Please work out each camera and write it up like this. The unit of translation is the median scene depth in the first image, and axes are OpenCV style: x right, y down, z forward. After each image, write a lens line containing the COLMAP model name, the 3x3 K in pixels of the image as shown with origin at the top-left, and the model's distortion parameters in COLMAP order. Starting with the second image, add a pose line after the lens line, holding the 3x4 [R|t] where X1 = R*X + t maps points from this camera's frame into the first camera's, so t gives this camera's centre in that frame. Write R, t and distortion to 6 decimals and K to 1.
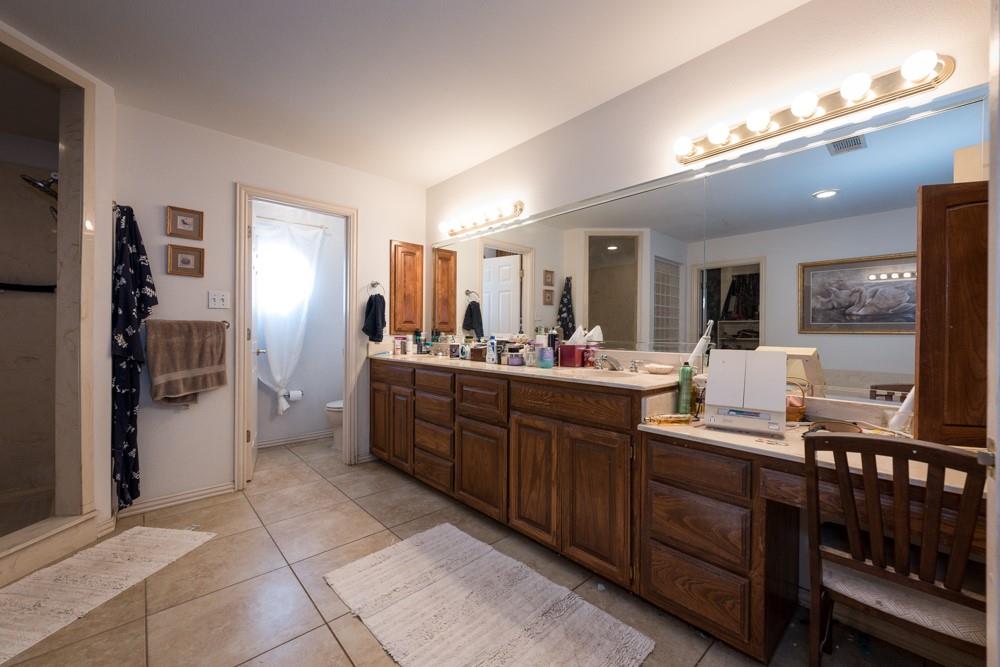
lens RADIAL K [[396.7, 0, 498.3], [0, 396.7, 334.9], [0, 0, 1]] dist [0.000834, -0.000384]
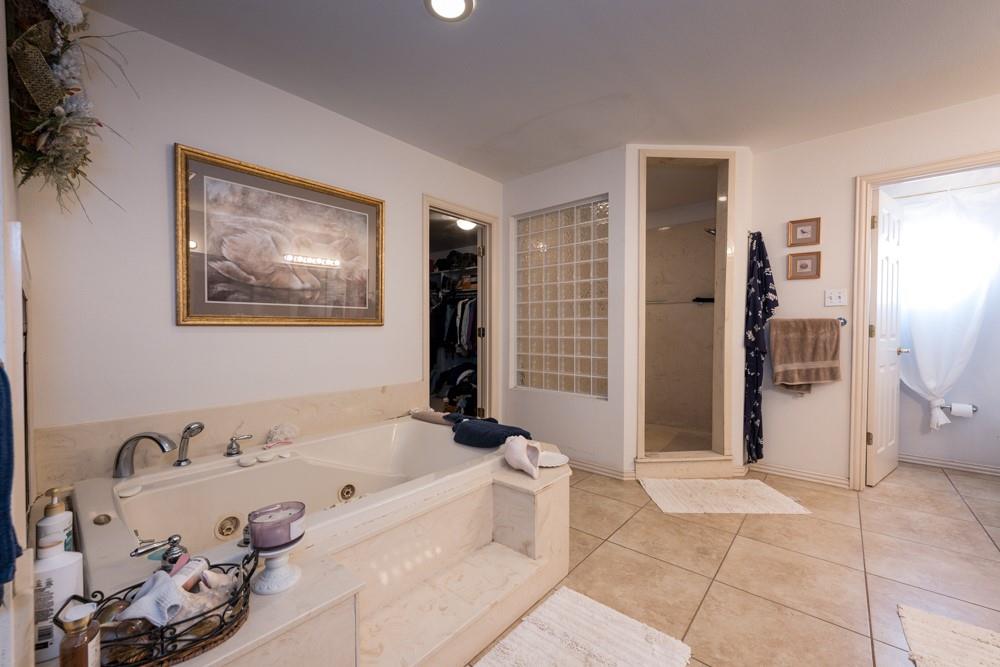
lens RADIAL K [[396.7, 0, 496.4], [0, 396.7, 334.5], [0, 0, 1]] dist [0.000834, -0.000384]
pose [[0.116249, 0.011307, -0.993156, 0.243311], [-0.005541, 0.999927, 0.010735, 0.001772], [0.993205, 0.004256, 0.116303, 0.003642]]
